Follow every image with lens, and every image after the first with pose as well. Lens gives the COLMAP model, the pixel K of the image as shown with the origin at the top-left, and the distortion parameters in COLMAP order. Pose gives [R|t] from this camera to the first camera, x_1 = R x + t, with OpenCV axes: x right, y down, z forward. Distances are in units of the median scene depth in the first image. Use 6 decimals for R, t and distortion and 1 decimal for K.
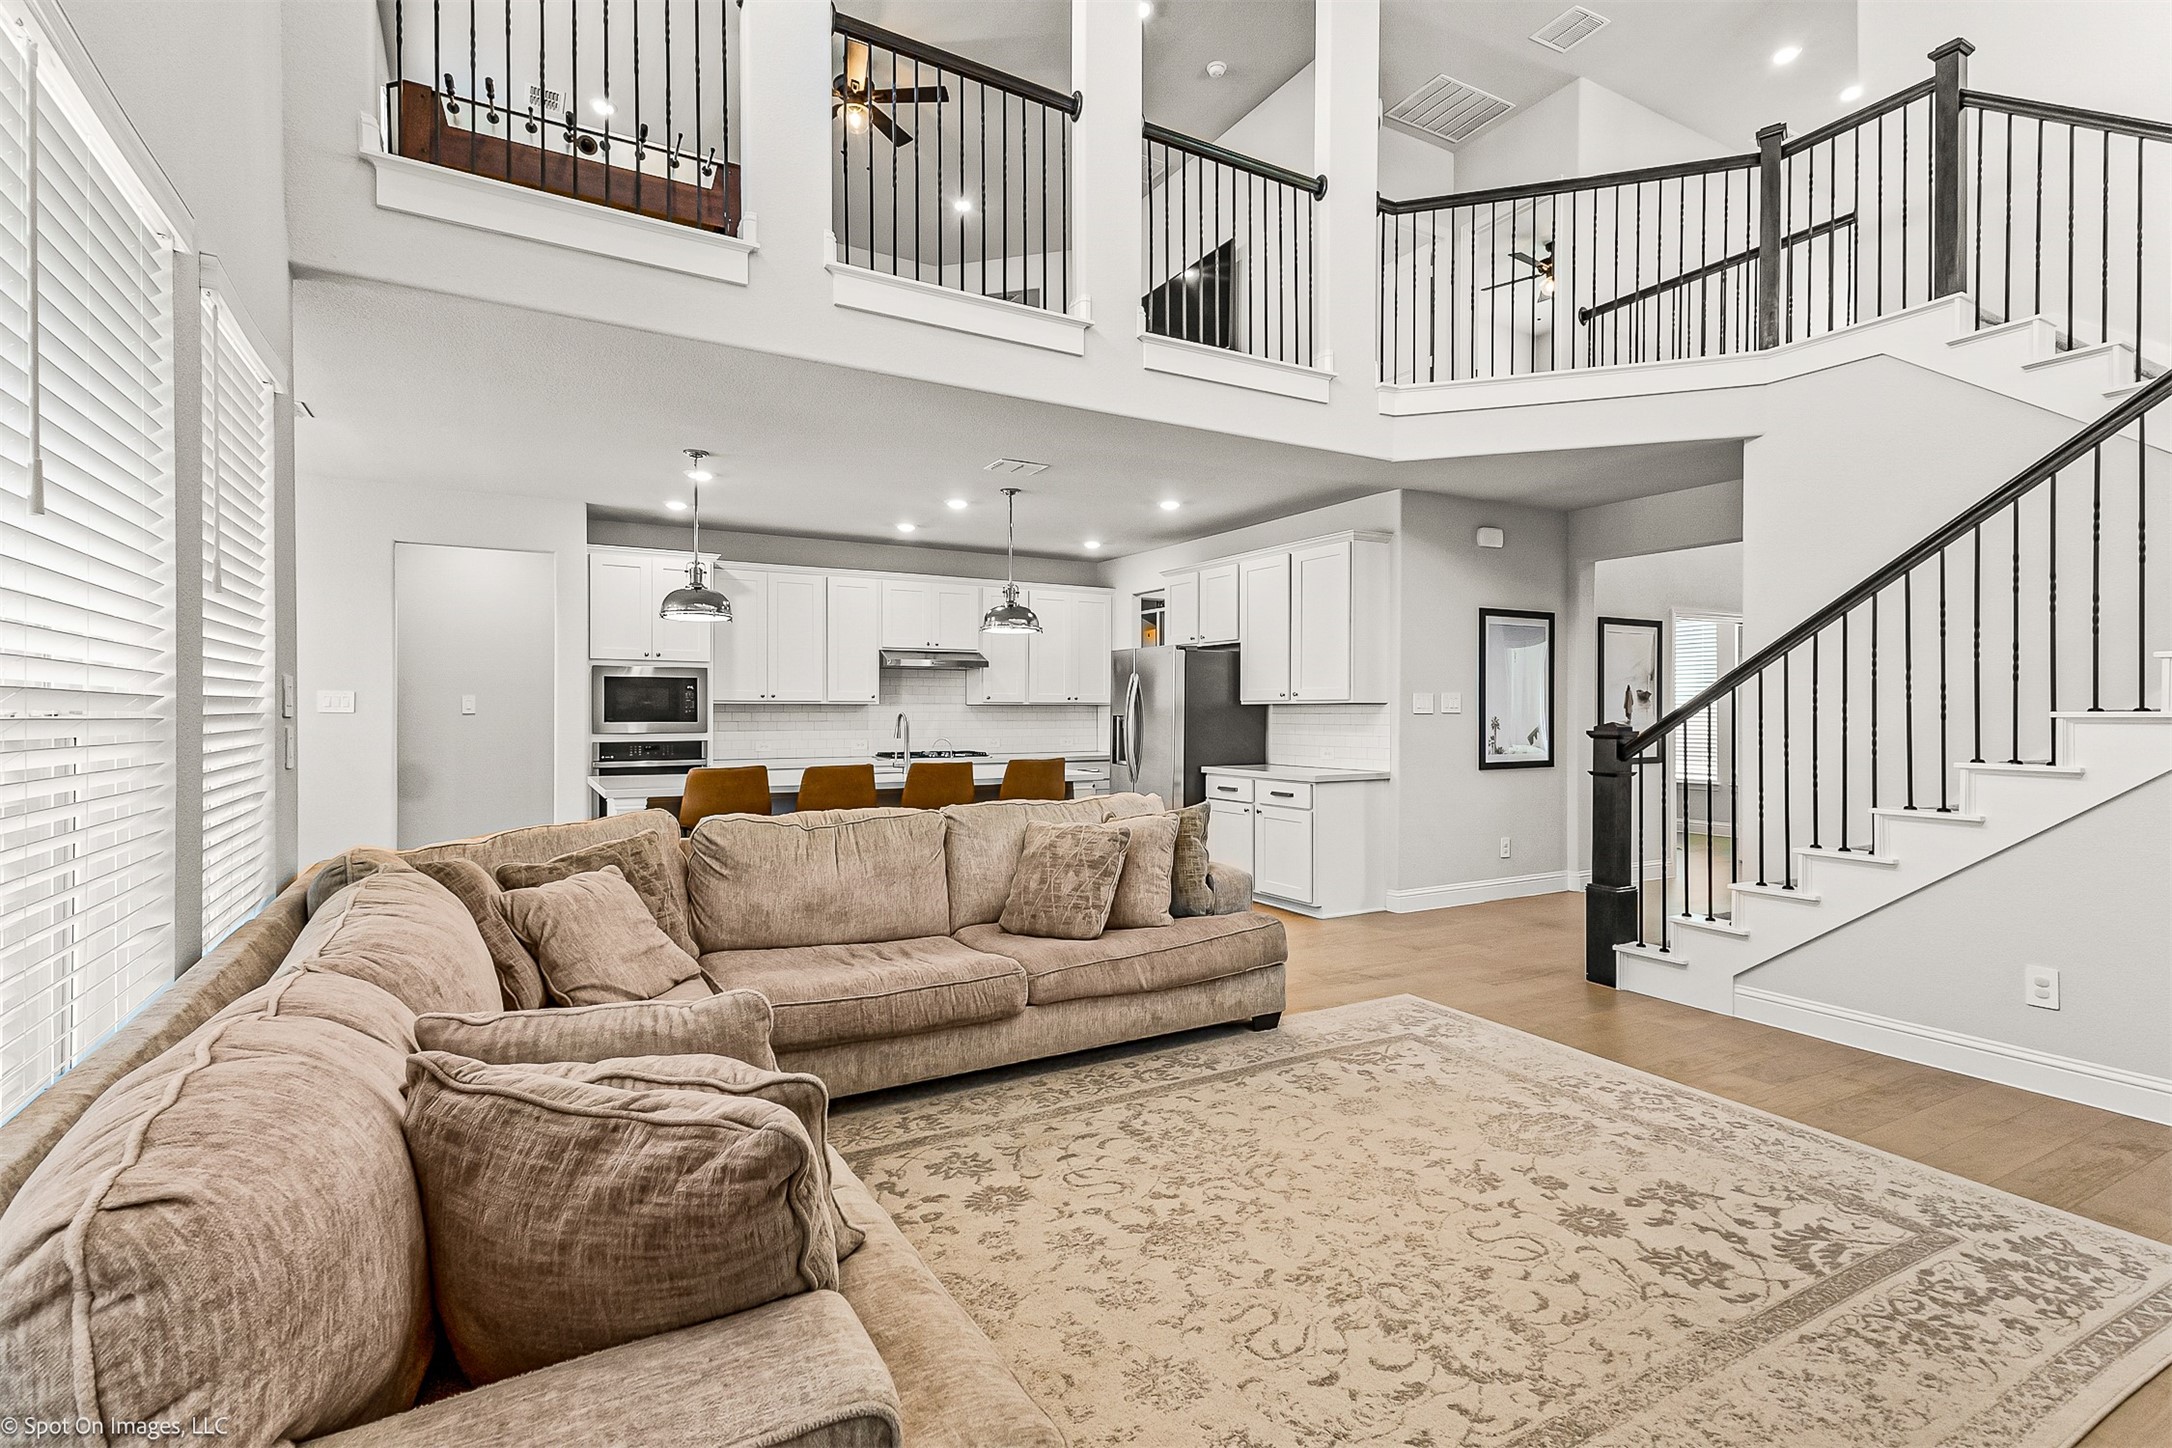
lens RADIAL K [[1009.7, 0, 1085.5], [0, 1009.7, 722.2], [0, 0, 1]] dist [0.018345, -0.000108]
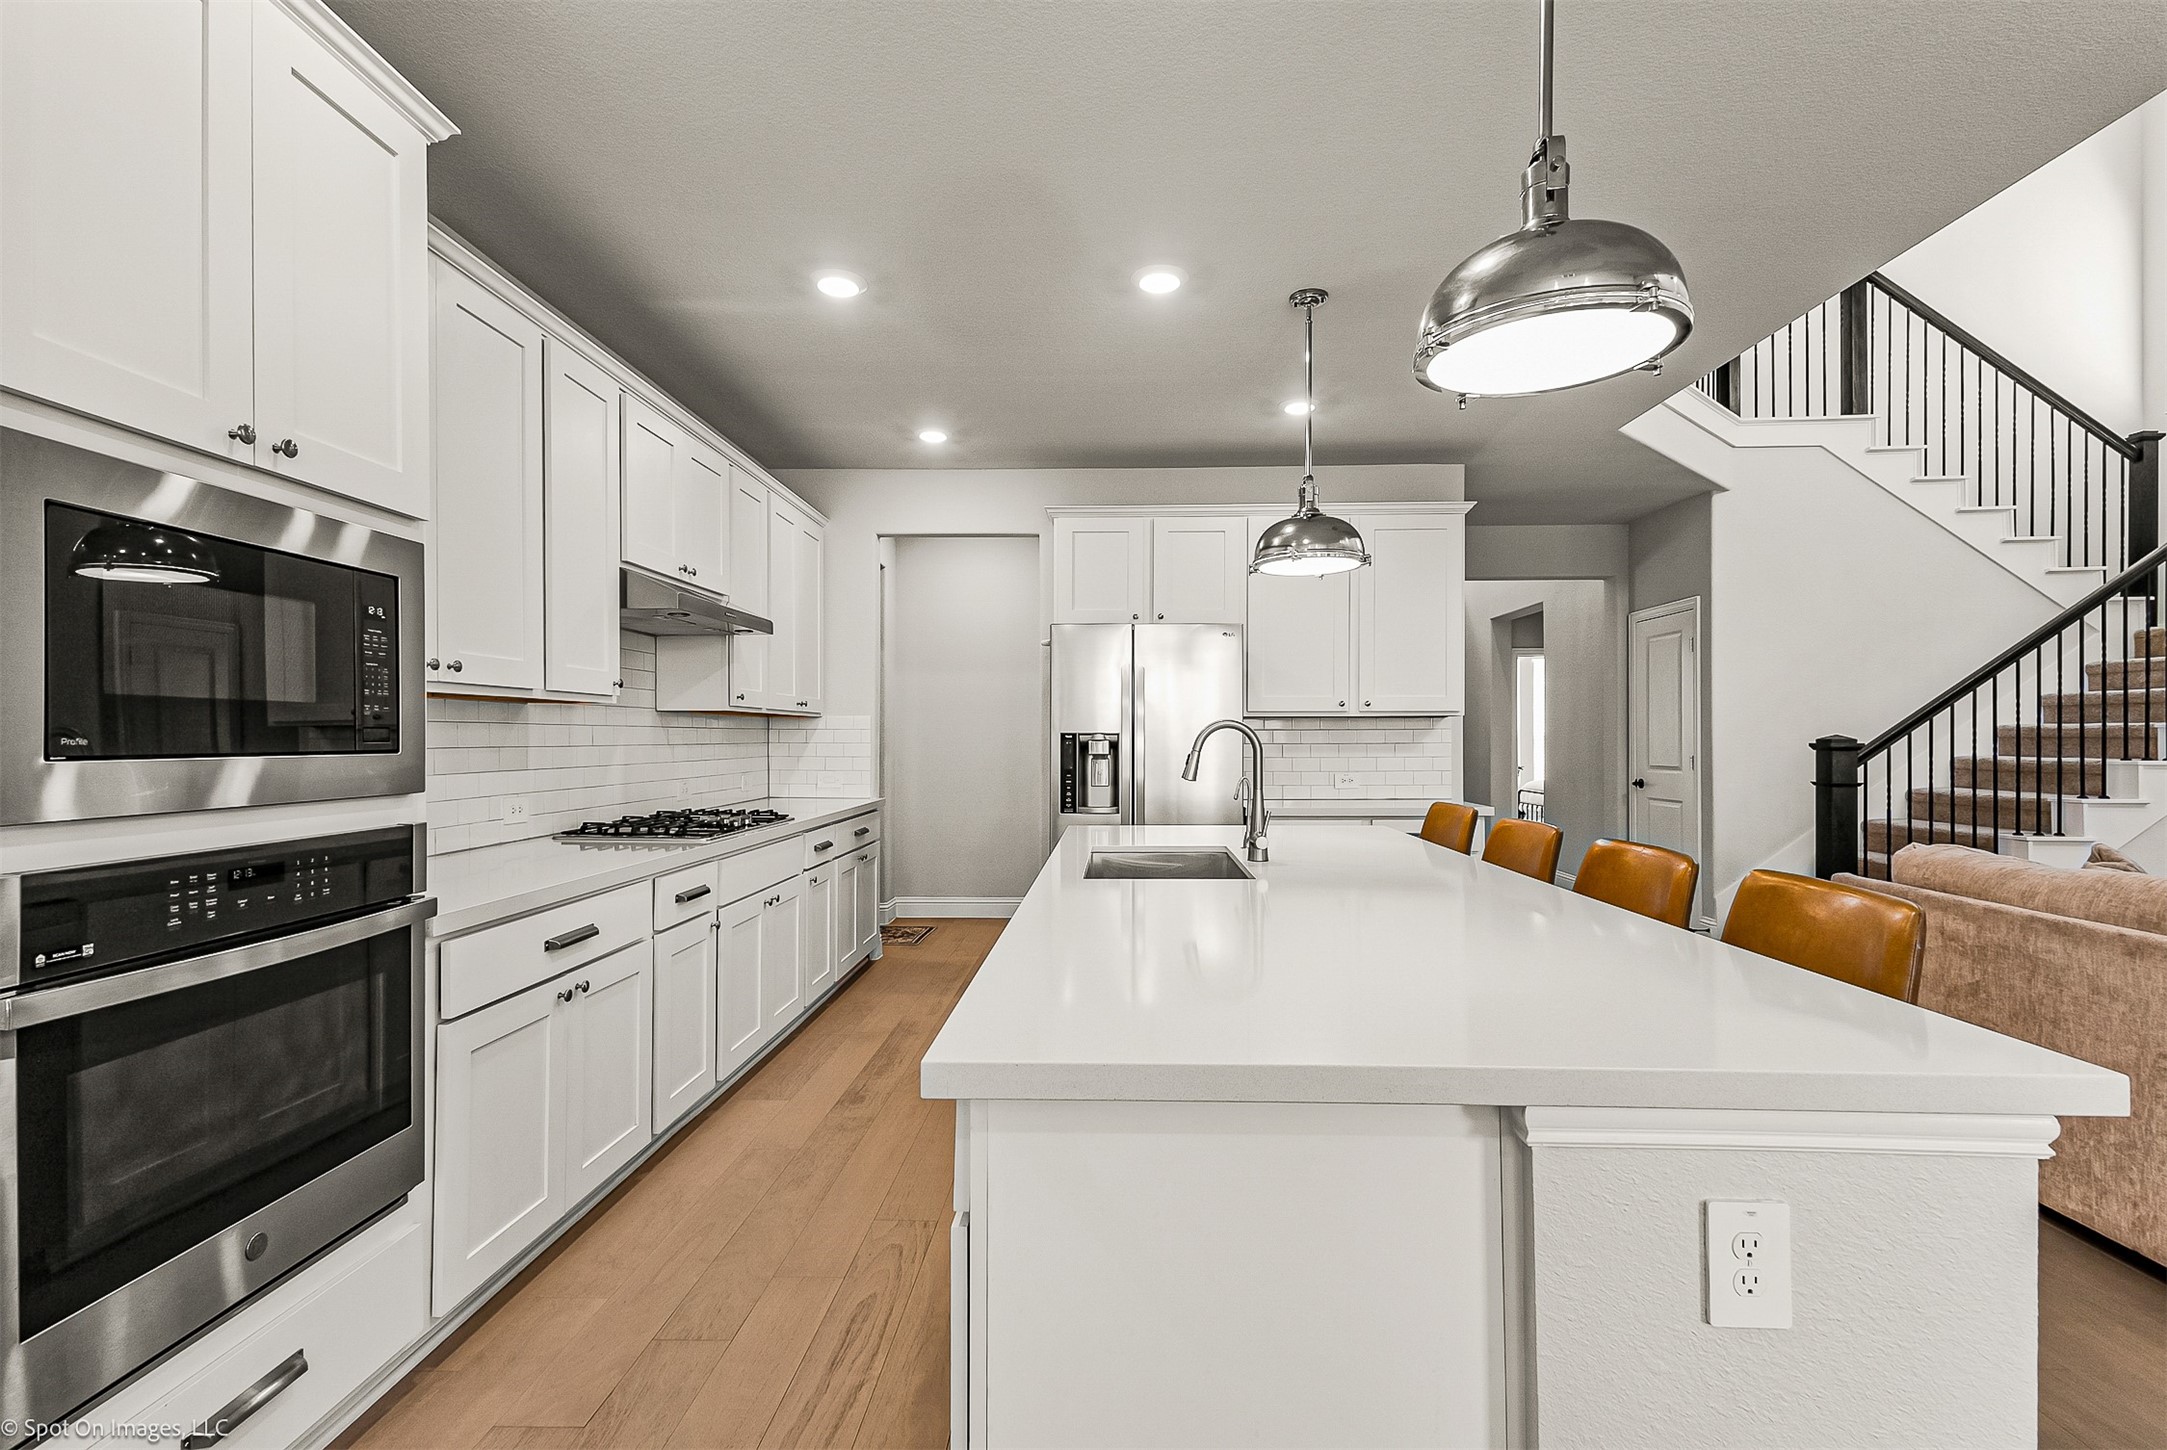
lens RADIAL K [[1007.4, 0, 1102.0], [0, 1007.4, 738.9], [0, 0, 1]] dist [0.018345, -0.000108]
pose [[0.503837, -0.002421, 0.863795, -0.510015], [0.008949, 0.999957, -0.002417, -0.001535], [-0.863752, 0.008948, 0.503837, 0.725485]]
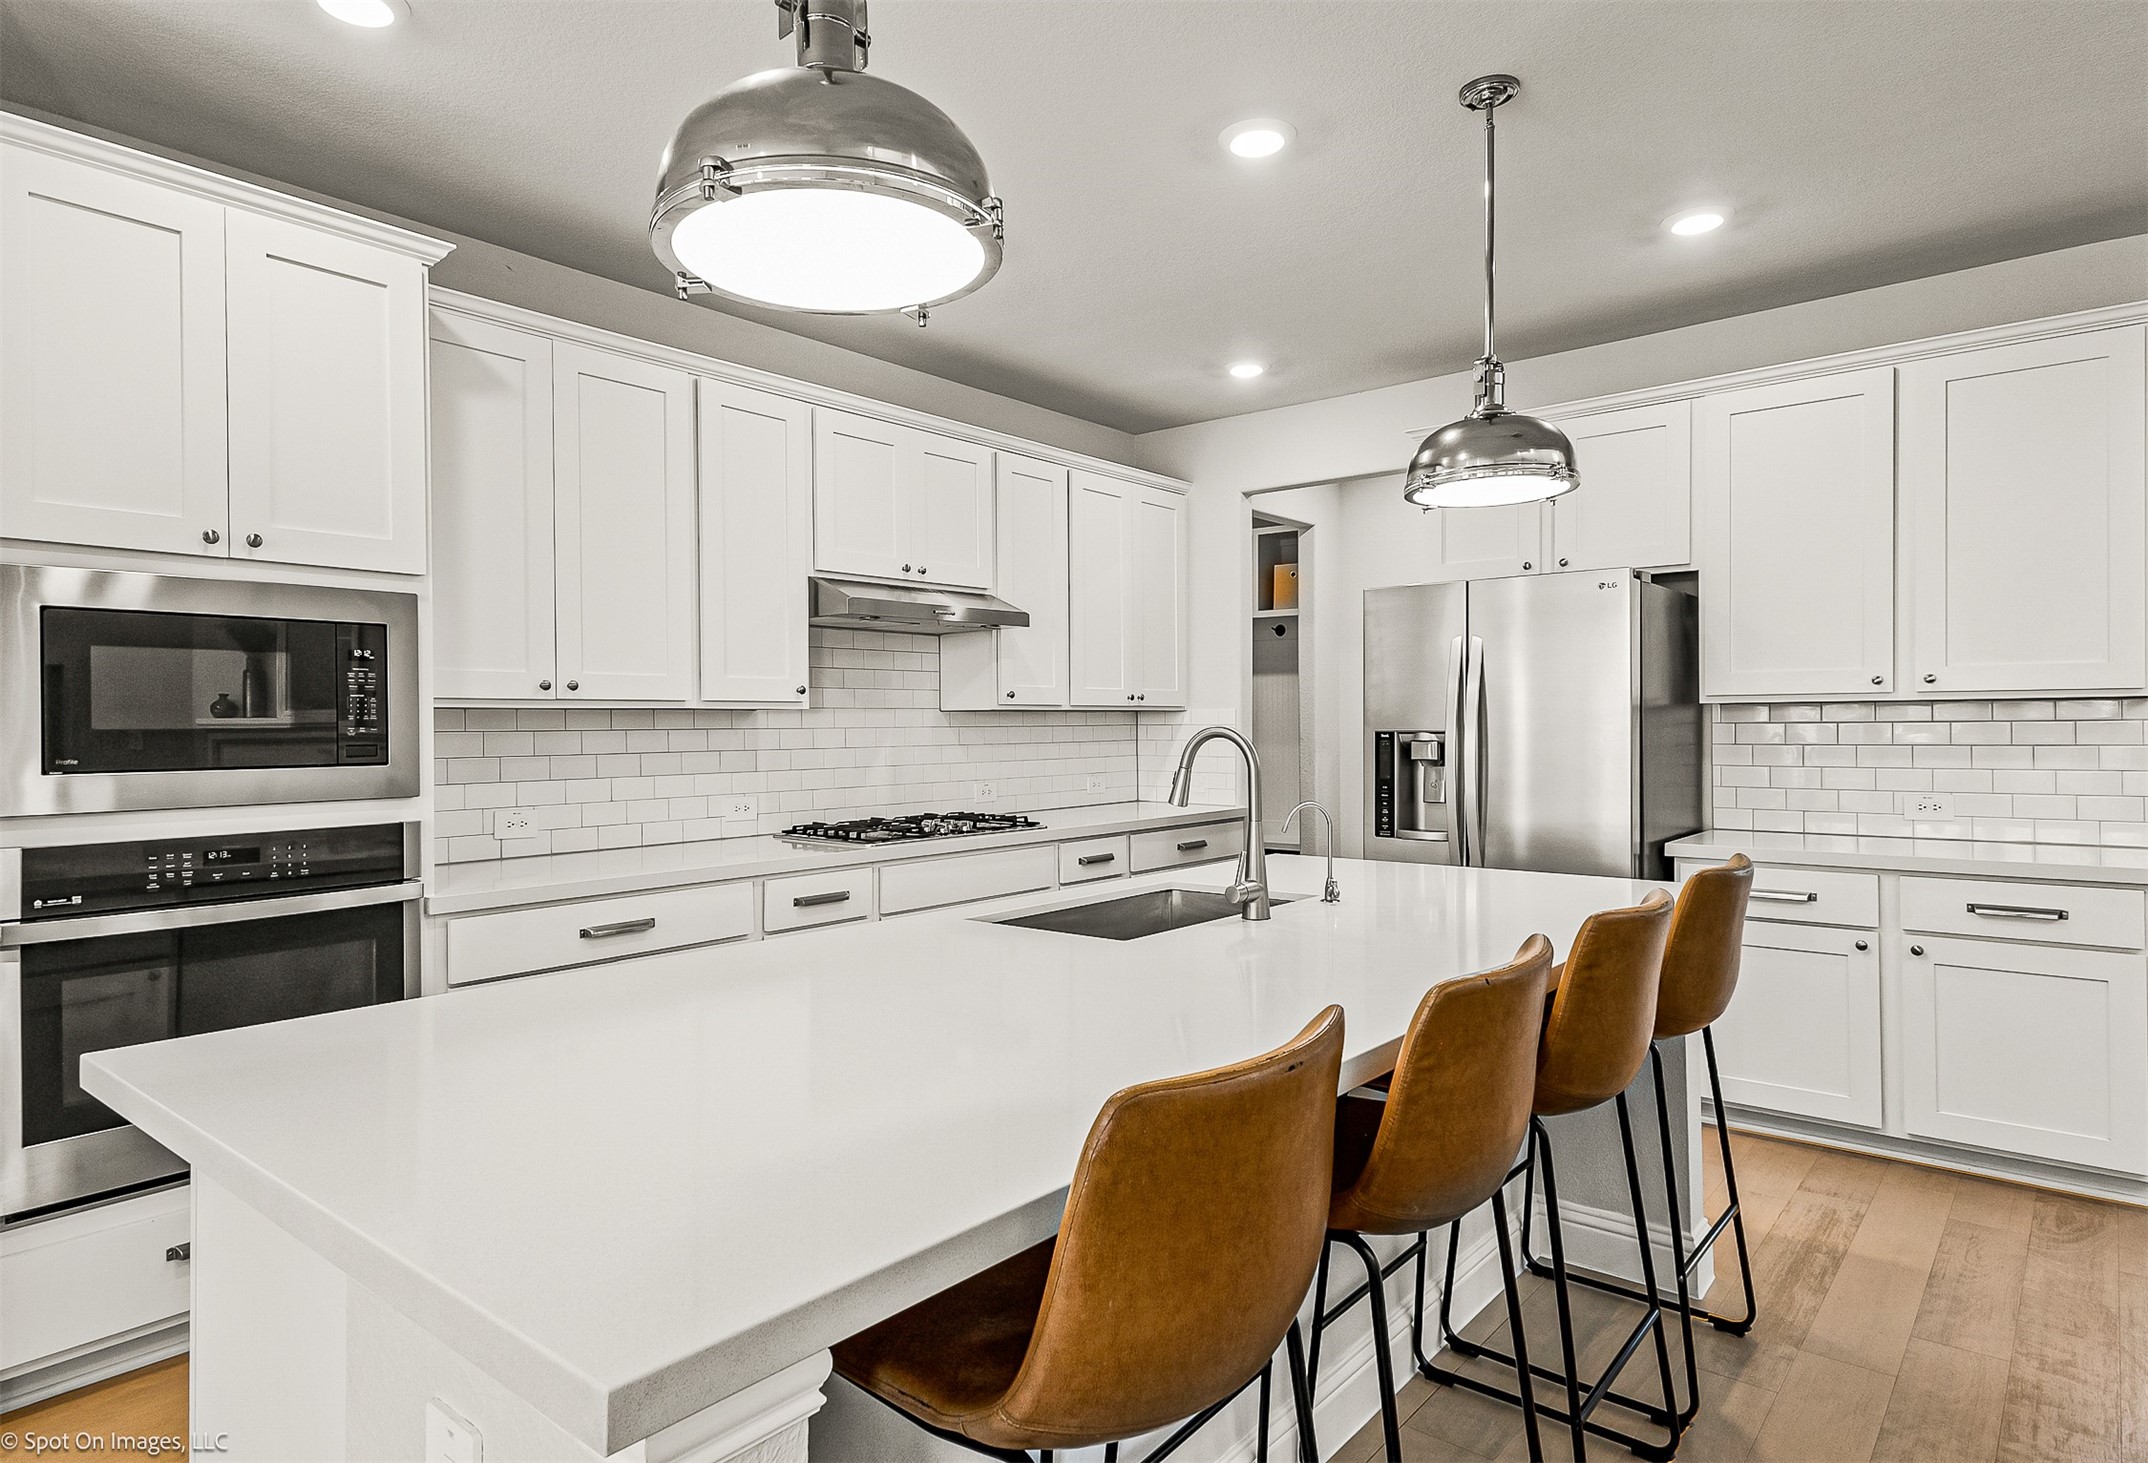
lens RADIAL K [[1220.7, 0, 1059.7], [0, 1220.7, 730.1], [0, 0, 1]] dist [0.032898, -0.000319]
pose [[0.934418, -0.009536, 0.356050, -0.324329], [0.011433, 0.999929, -0.003224, -0.007326], [-0.355994, 0.007083, 0.934461, 0.573408]]
